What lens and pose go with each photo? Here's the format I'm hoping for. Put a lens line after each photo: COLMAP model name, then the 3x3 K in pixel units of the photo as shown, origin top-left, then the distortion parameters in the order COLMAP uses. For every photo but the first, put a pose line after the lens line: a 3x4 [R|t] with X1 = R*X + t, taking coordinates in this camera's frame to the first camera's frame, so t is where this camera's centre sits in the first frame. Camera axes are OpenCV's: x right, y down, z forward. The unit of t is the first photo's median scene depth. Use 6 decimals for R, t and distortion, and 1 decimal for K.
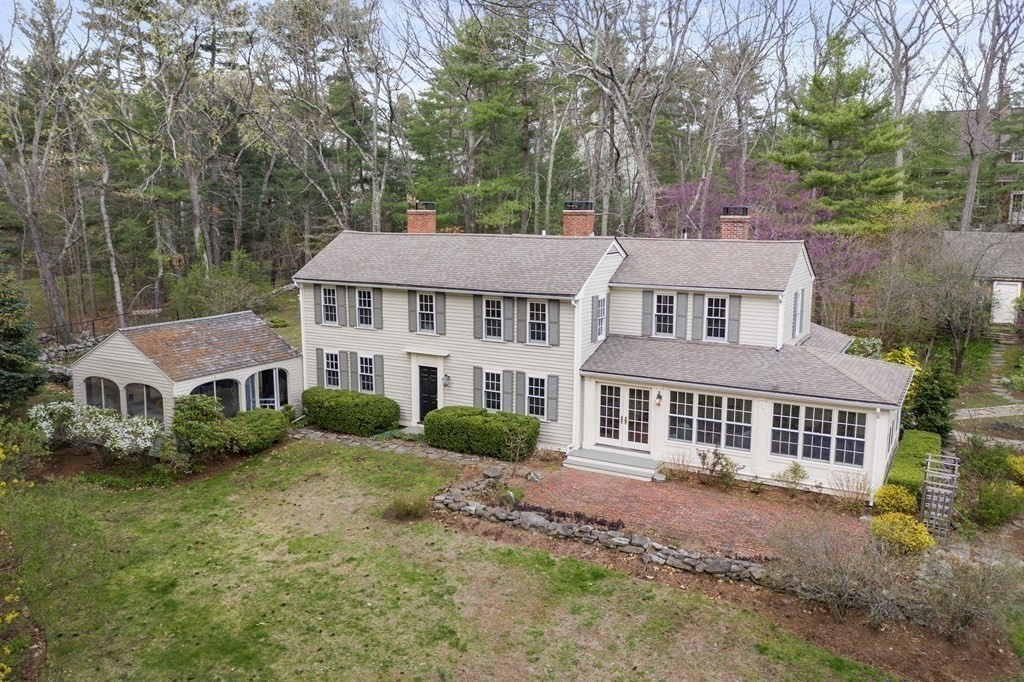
lens RADIAL K [[812.9, 0, 517.4], [0, 812.9, 331.4], [0, 0, 1]] dist [-0.005863, -0.003449]
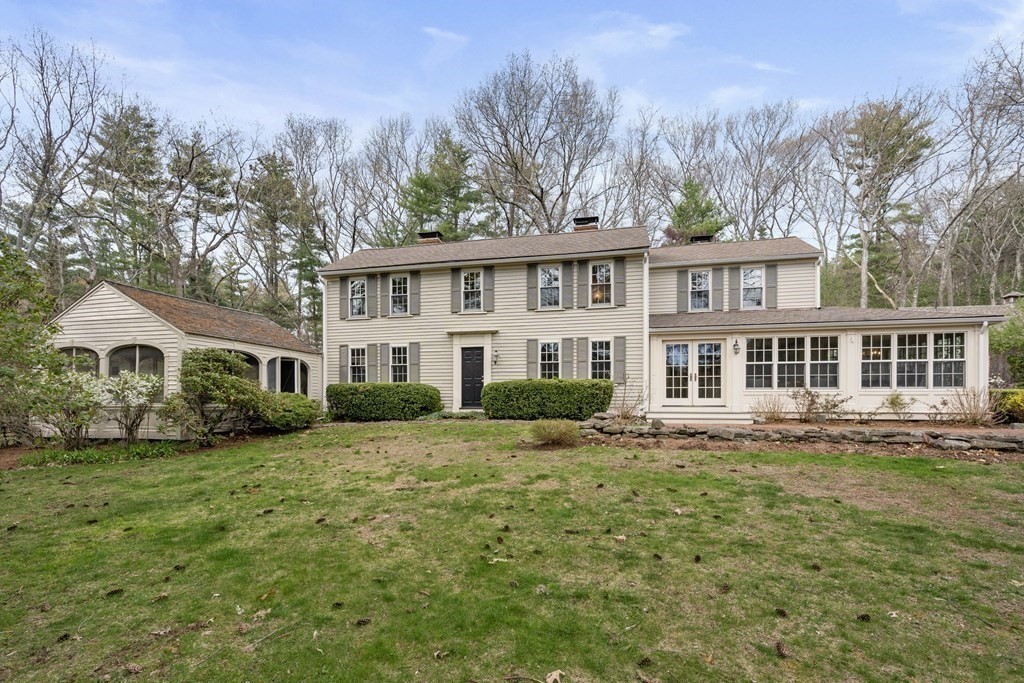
lens RADIAL K [[483.3, 0, 505.6], [0, 483.3, 386.4], [0, 0, 1]] dist [0.000502, 0.000083]
pose [[0.967967, -0.005027, 0.251028, -0.238882], [0.045996, 0.986430, -0.157608, 0.200845], [-0.246829, 0.164105, 0.955063, 0.484947]]
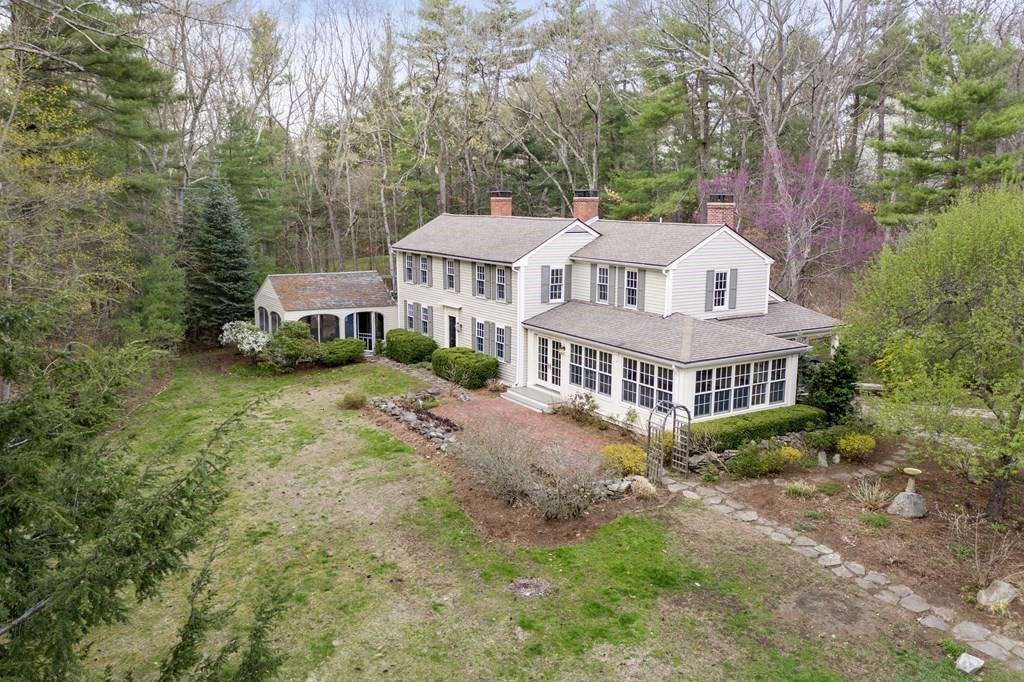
lens RADIAL K [[812.9, 0, 517.4], [0, 812.9, 331.4], [0, 0, 1]] dist [-0.005863, -0.003449]
pose [[0.877547, 0.080042, -0.472763, 0.661395], [-0.076996, 0.996697, 0.025829, 0.027919], [0.473268, 0.013735, 0.880811, -0.113497]]
